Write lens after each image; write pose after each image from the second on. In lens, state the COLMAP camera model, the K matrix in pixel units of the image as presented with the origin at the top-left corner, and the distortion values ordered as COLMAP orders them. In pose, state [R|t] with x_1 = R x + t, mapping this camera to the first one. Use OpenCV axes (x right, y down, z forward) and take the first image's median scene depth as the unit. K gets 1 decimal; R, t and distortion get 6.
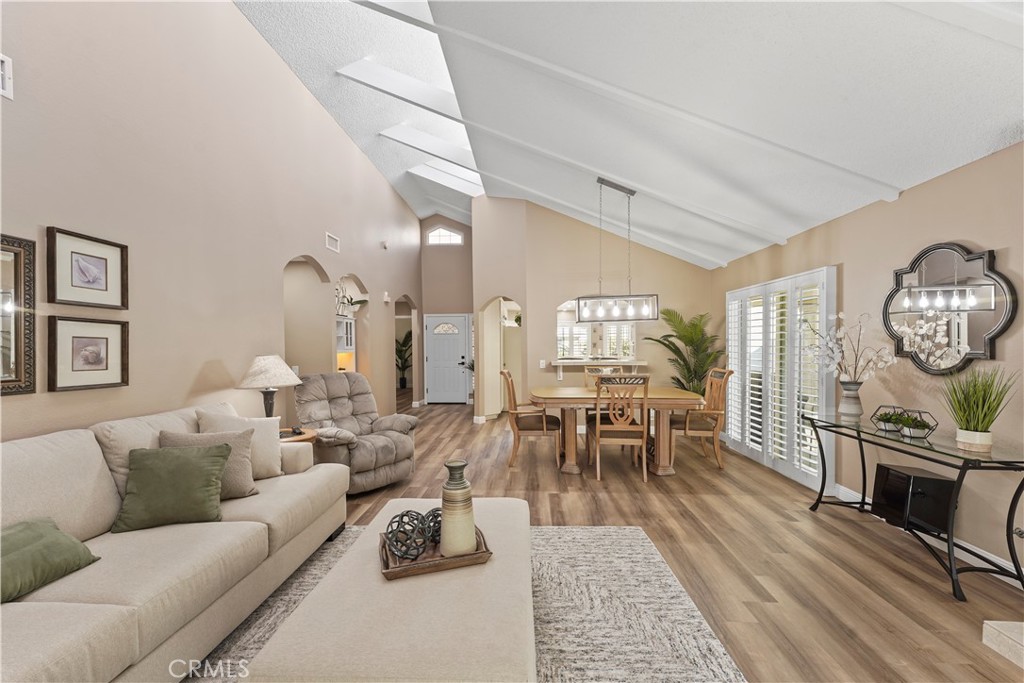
lens RADIAL K [[410.3, 0, 510.4], [0, 410.3, 352.1], [0, 0, 1]] dist [0.009456, -0.002872]
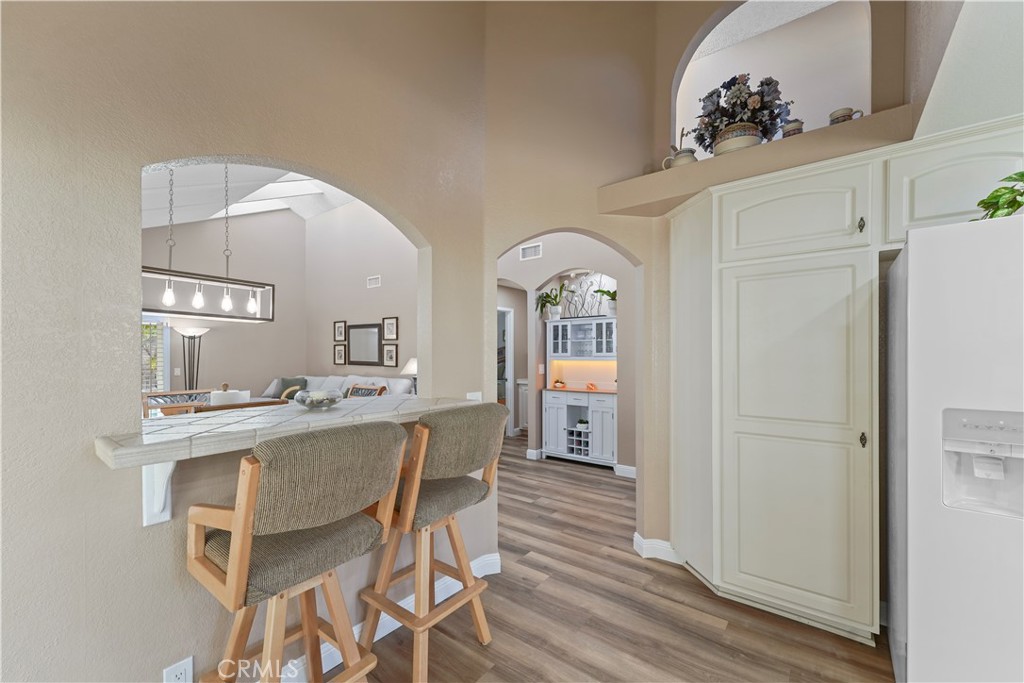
lens RADIAL K [[410.3, 0, 519.0], [0, 410.3, 352.2], [0, 0, 1]] dist [0.009456, -0.002872]
pose [[-0.559441, -0.003824, -0.828862, 0.583060], [-0.012662, 0.999912, 0.003933, -0.026483], [0.828774, 0.012695, -0.559440, 2.101116]]
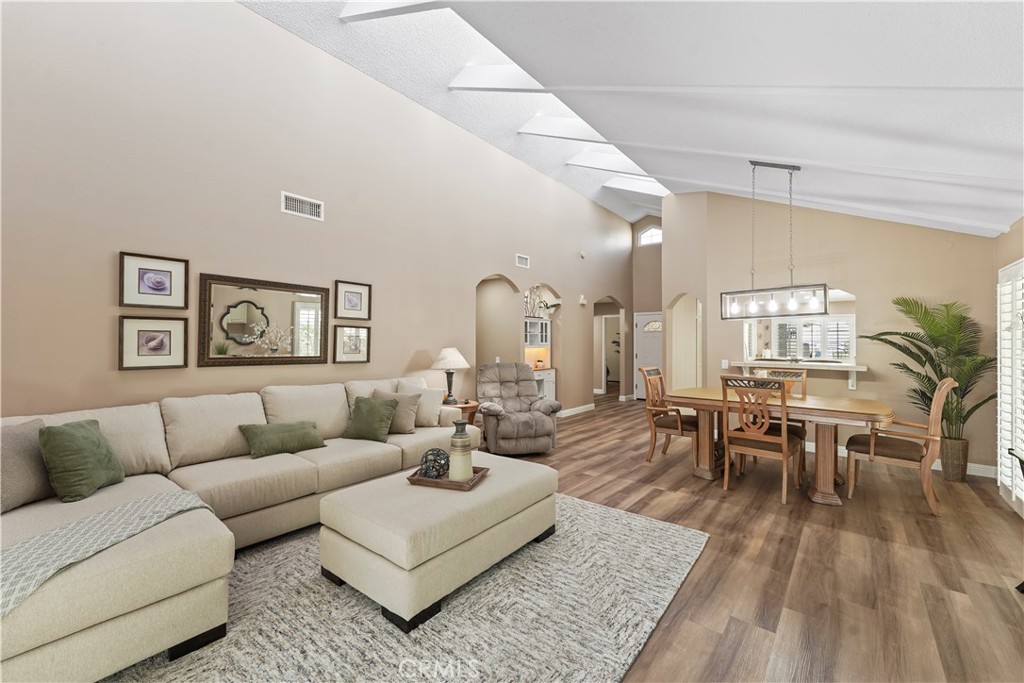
lens RADIAL K [[410.3, 0, 517.5], [0, 410.3, 337.1], [0, 0, 1]] dist [0.009456, -0.002872]
pose [[0.808473, 0.002945, -0.588526, 0.411373], [-0.020319, 0.999531, -0.022912, -0.001378], [0.588182, 0.030482, 0.808154, -0.039388]]
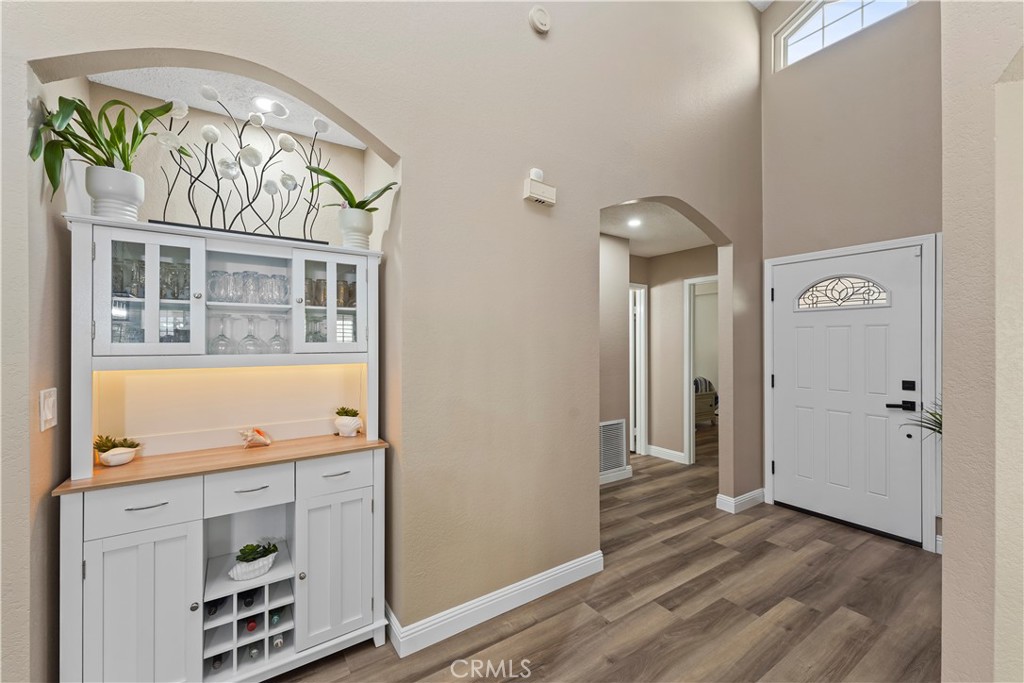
lens RADIAL K [[410.3, 0, 510.0], [0, 410.3, 345.5], [0, 0, 1]] dist [0.009456, -0.002872]
pose [[0.594613, 0.009419, -0.803957, -0.120041], [-0.018821, 0.999820, -0.002206, -0.023456], [0.803792, 0.016443, 0.594684, 1.485691]]
